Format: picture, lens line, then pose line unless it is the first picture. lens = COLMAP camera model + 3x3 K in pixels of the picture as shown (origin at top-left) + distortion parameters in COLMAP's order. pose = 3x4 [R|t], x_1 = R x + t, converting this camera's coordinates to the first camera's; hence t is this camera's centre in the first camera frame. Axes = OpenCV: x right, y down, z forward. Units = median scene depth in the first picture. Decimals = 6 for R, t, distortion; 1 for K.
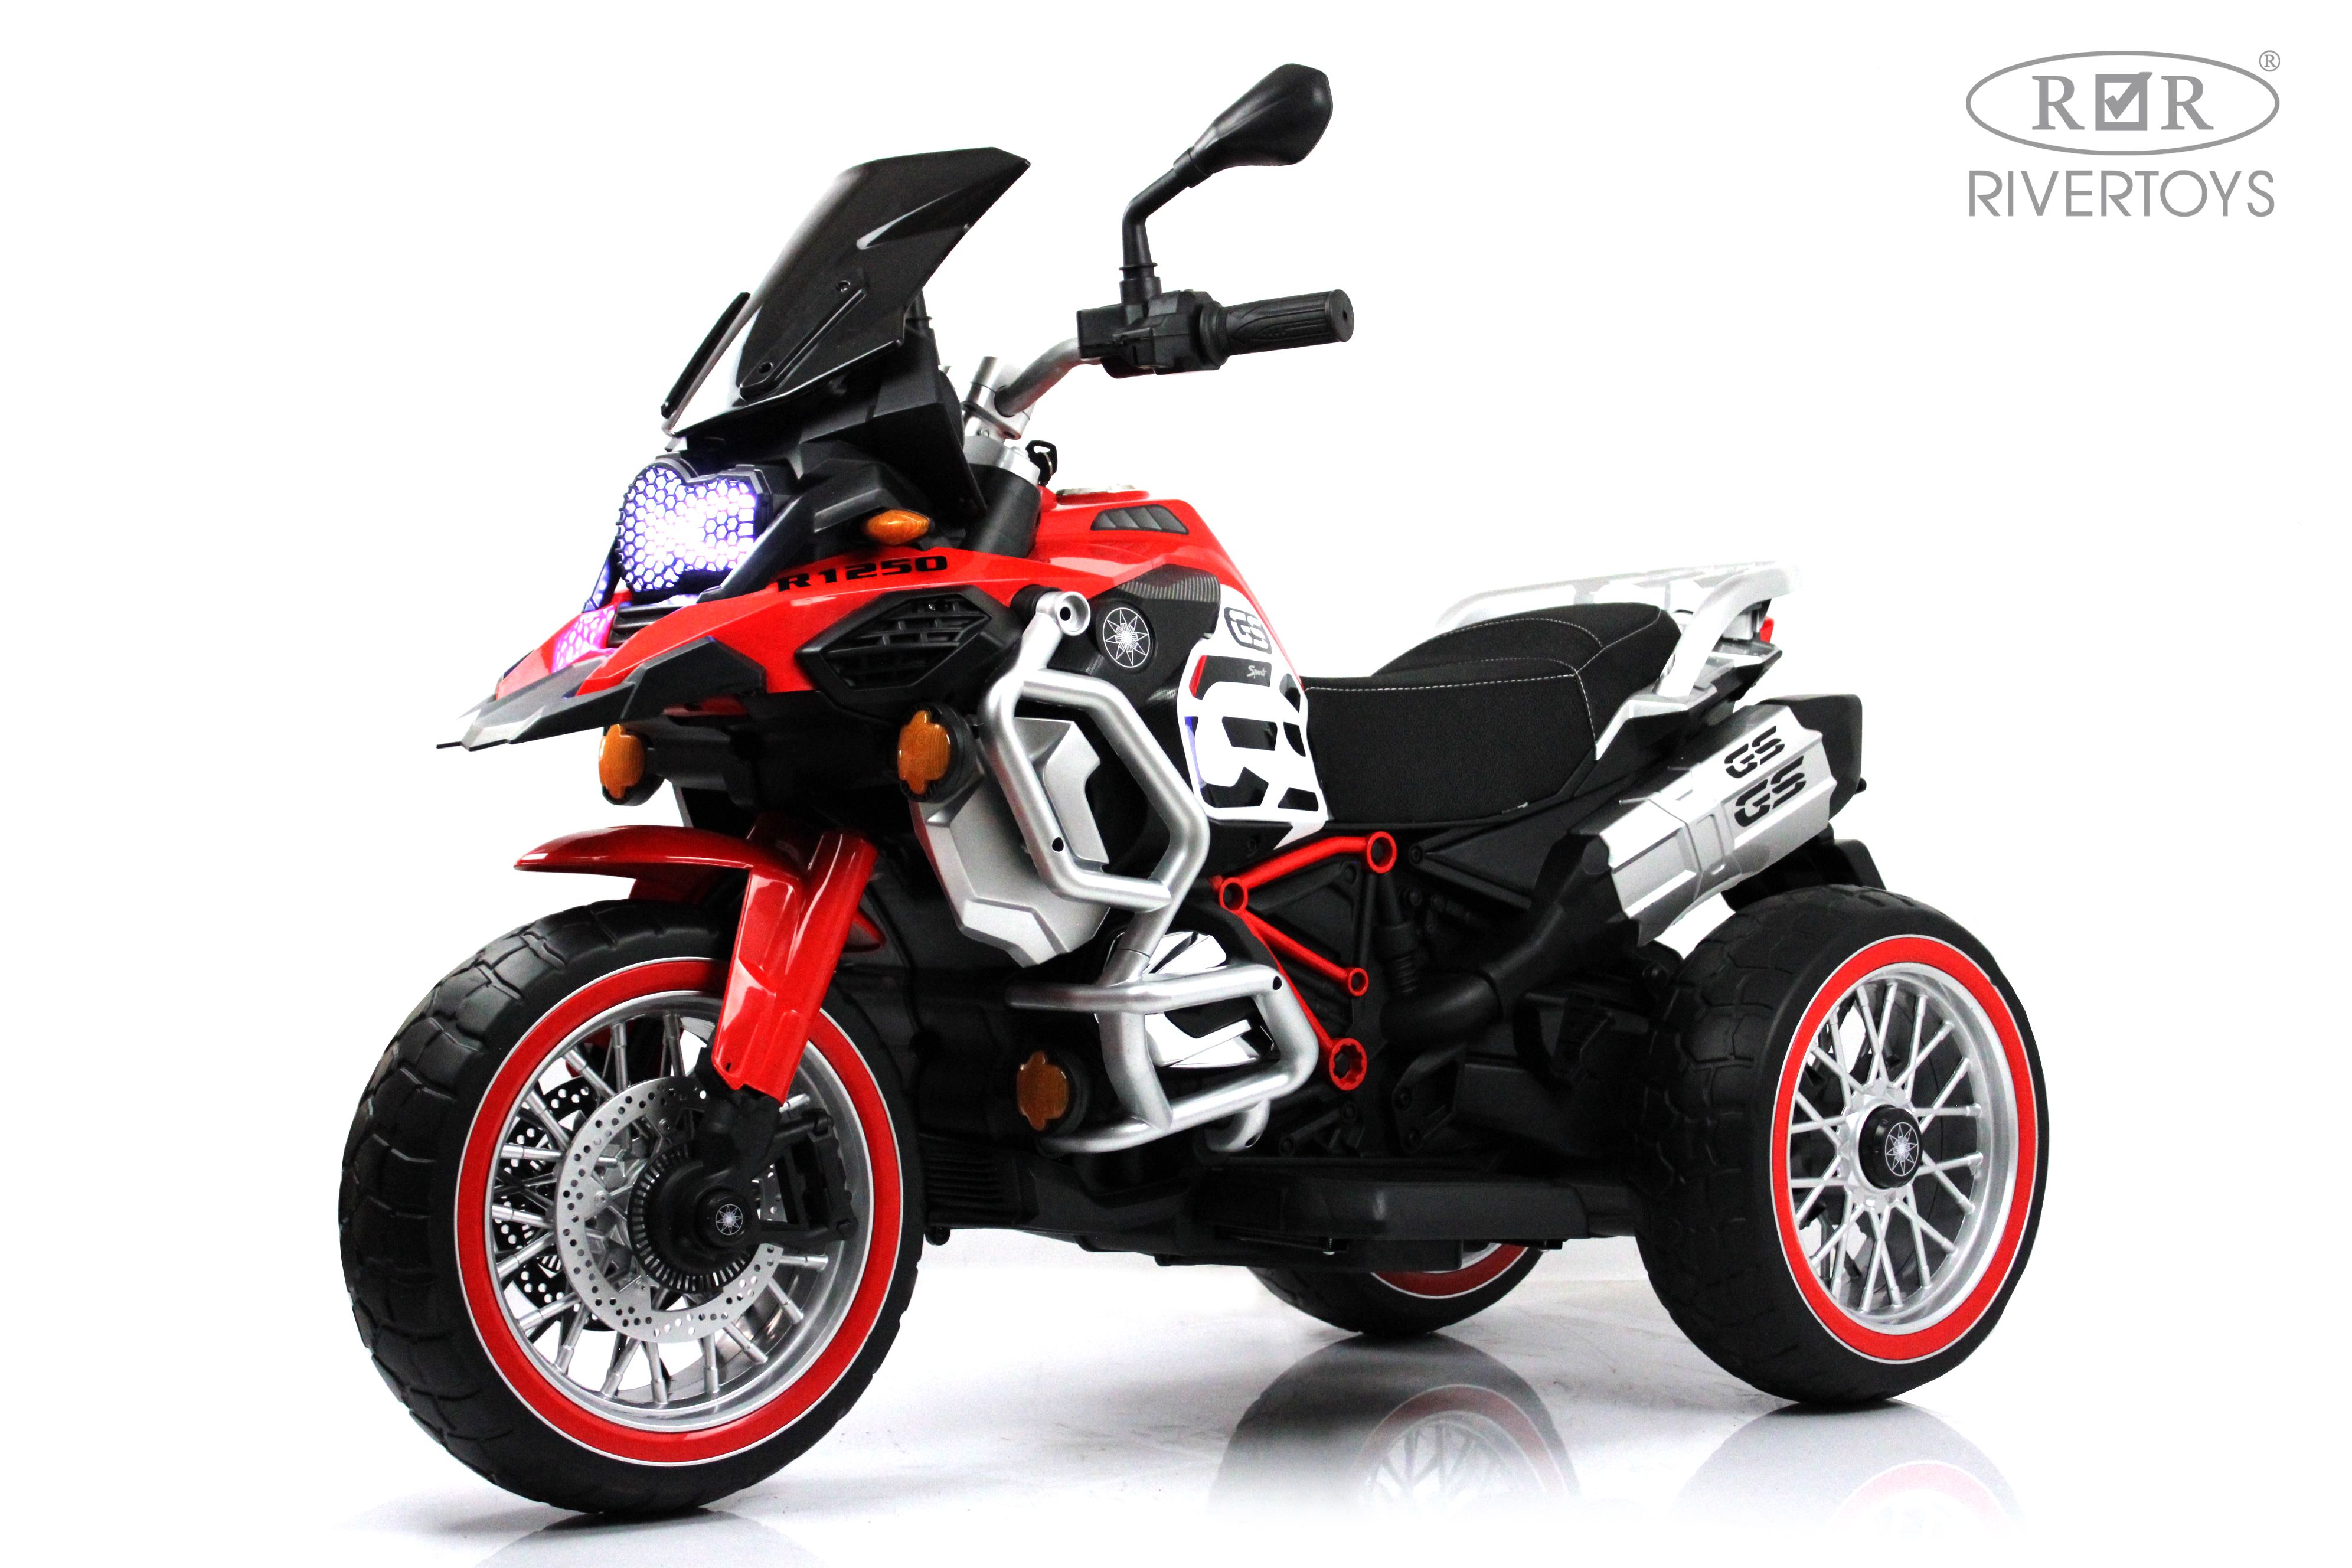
lens RADIAL K [[3965.8, 0, 1171.4], [0, 3965.8, 785.0], [0, 0, 1]] dist [-0.028343, 0.000000]
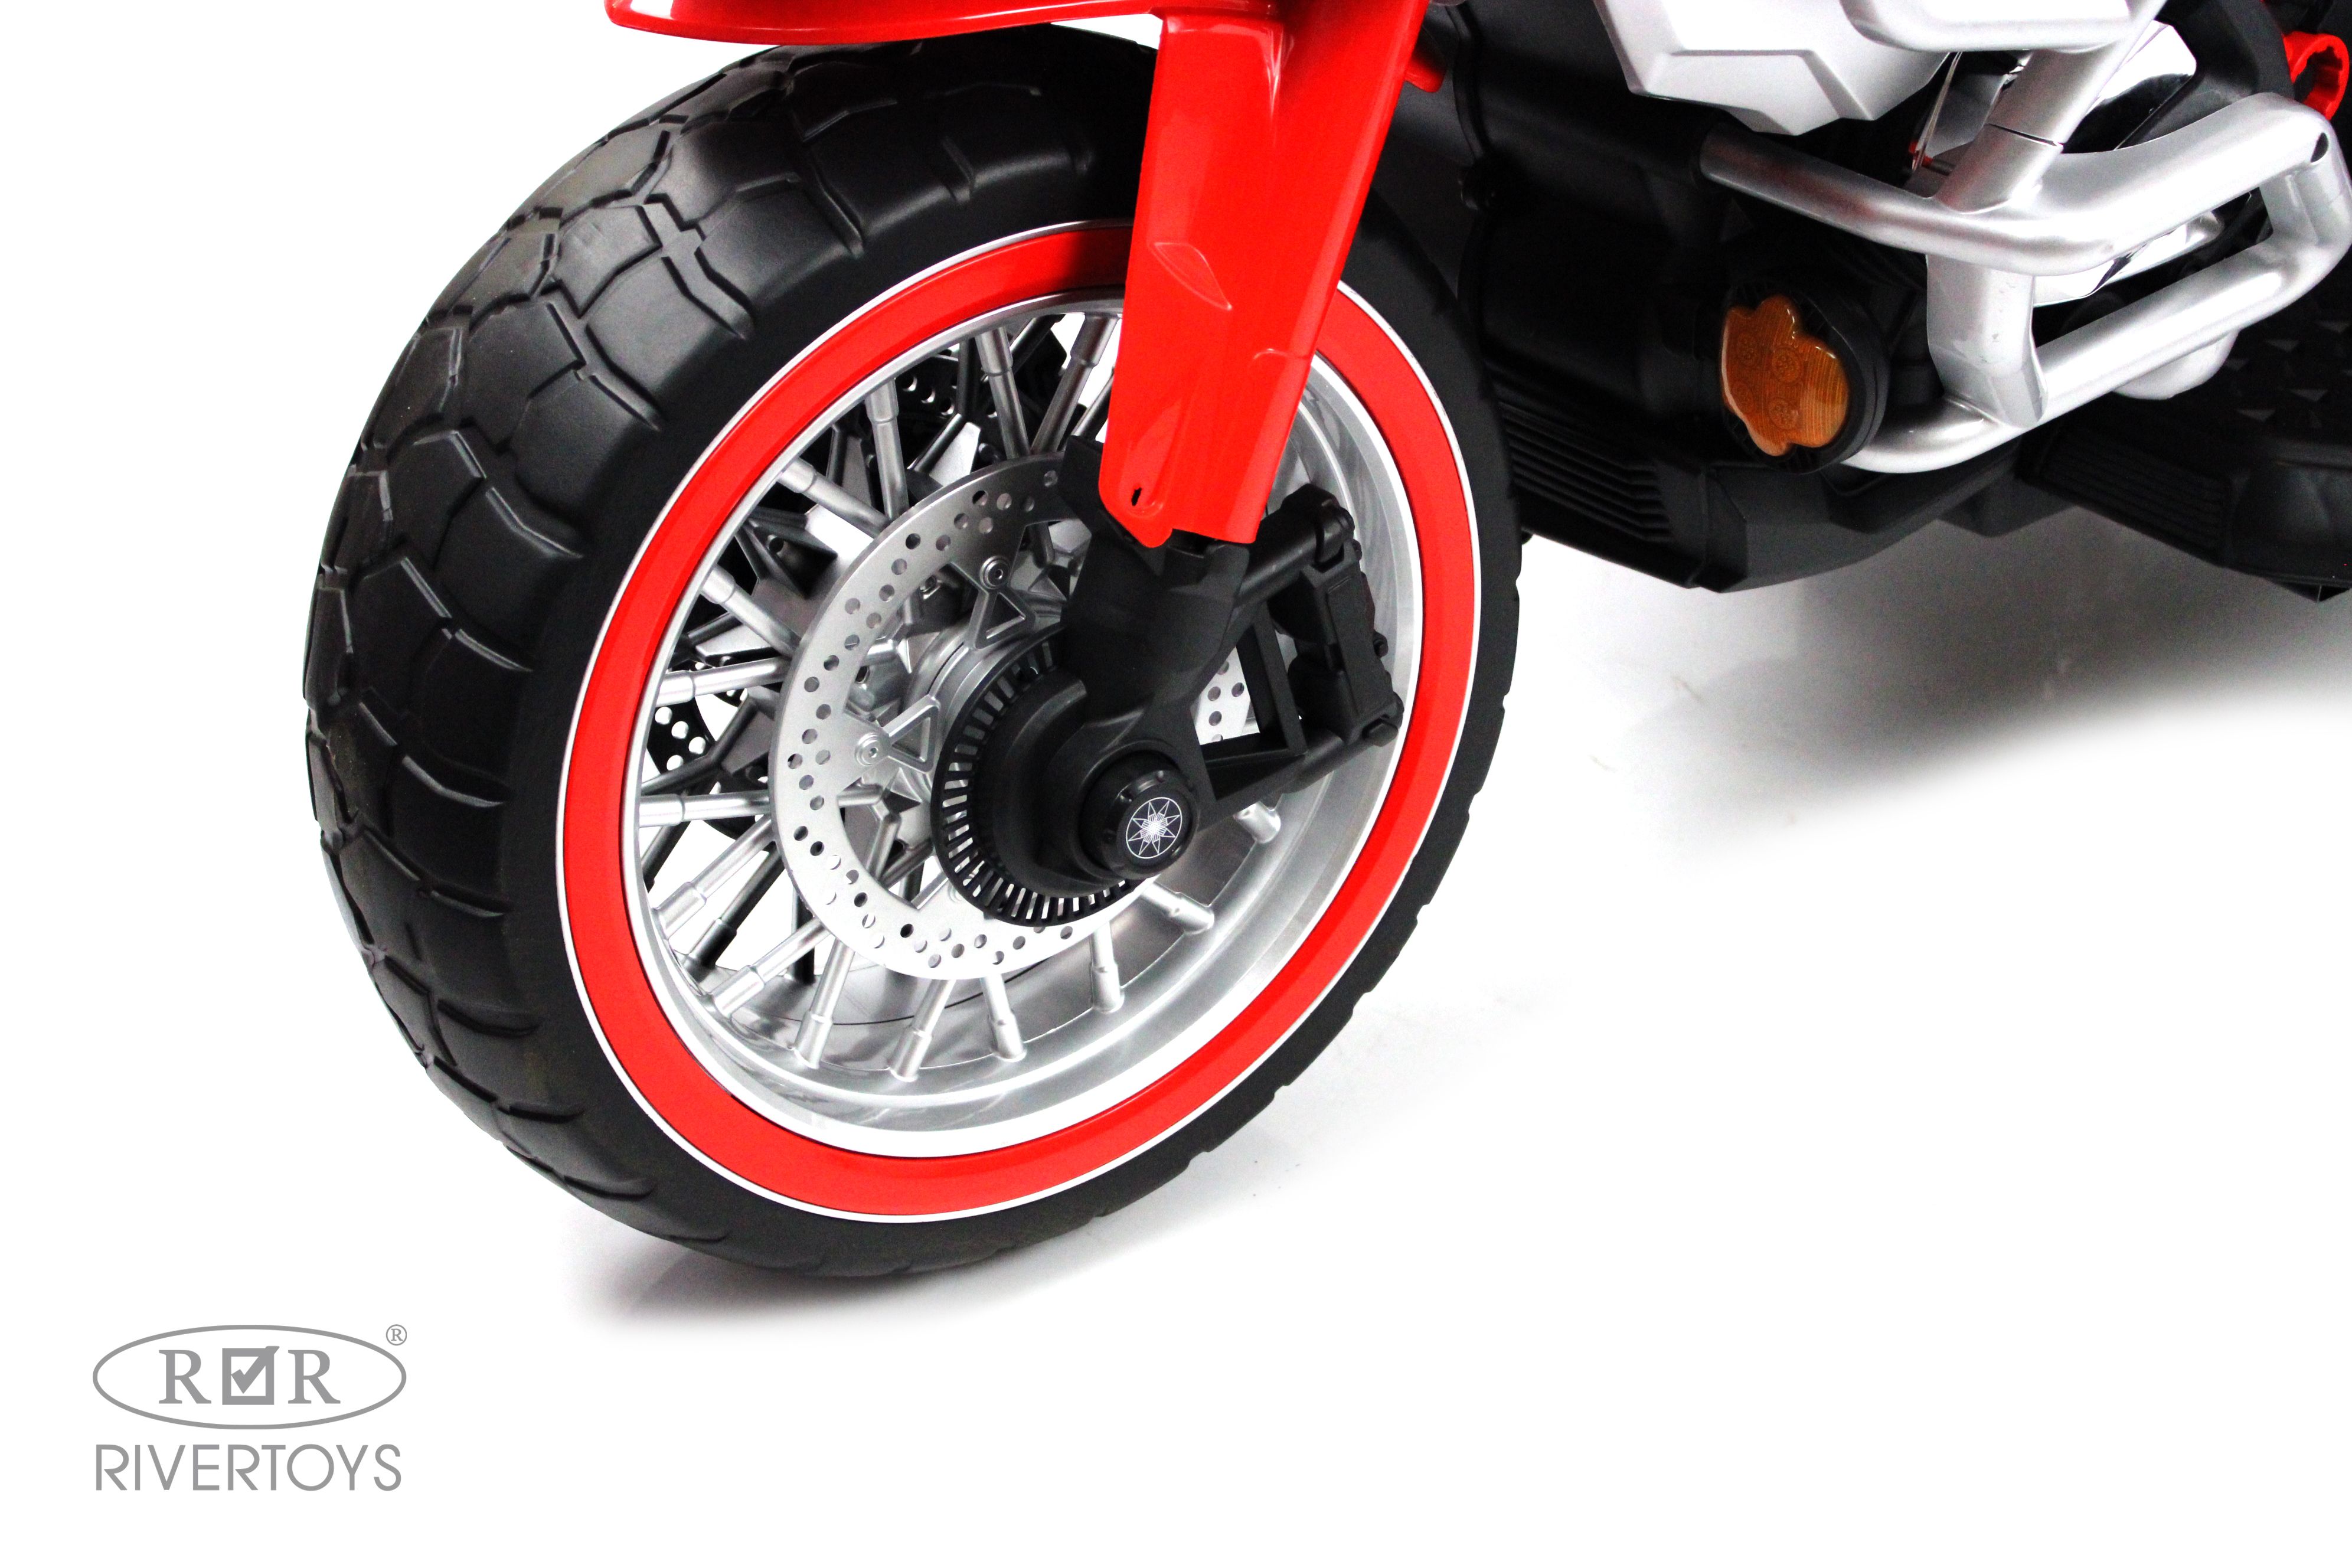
lens RADIAL K [[3845.9, 0, 1189.0], [0, 3845.9, 782.4], [0, 0, 1]] dist [-0.021224, 0.000000]
pose [[0.999674, -0.006859, -0.024594, -0.094902], [0.019294, 0.833807, 0.551718, -0.138862], [0.016722, -0.552013, 0.833668, 0.620592]]
